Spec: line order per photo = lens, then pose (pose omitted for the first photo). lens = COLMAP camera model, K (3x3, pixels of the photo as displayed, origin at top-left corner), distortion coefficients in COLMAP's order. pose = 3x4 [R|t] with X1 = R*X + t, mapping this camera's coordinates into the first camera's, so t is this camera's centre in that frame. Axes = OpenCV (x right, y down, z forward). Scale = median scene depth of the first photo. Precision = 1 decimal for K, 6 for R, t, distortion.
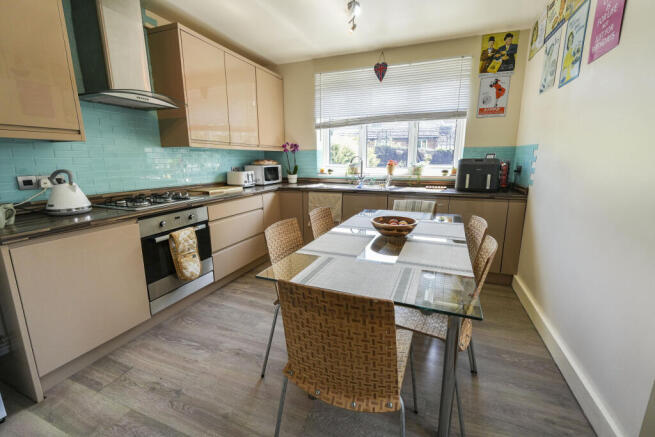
lens RADIAL K [[274.4, 0, 327.5], [0, 274.4, 218.5], [0, 0, 1]] dist [-0.010554, -0.000243]
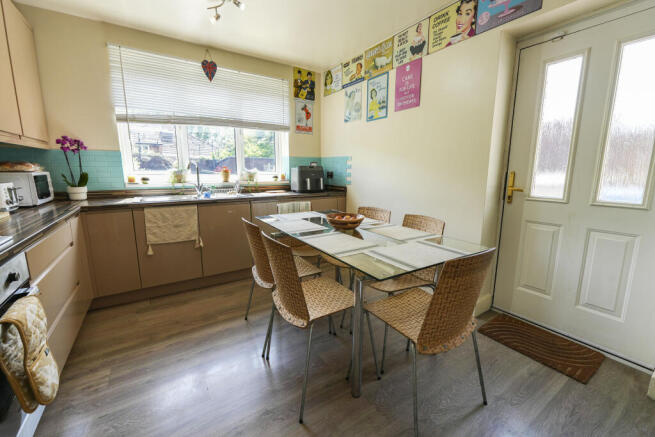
lens RADIAL K [[274.4, 0, 327.5], [0, 274.4, 218.5], [0, 0, 1]] dist [-0.010554, -0.000243]
pose [[0.567154, -0.136779, 0.812175, -0.402605], [0.163531, 0.985182, 0.051720, -0.029887], [-0.807214, 0.103483, 0.581117, 0.202739]]
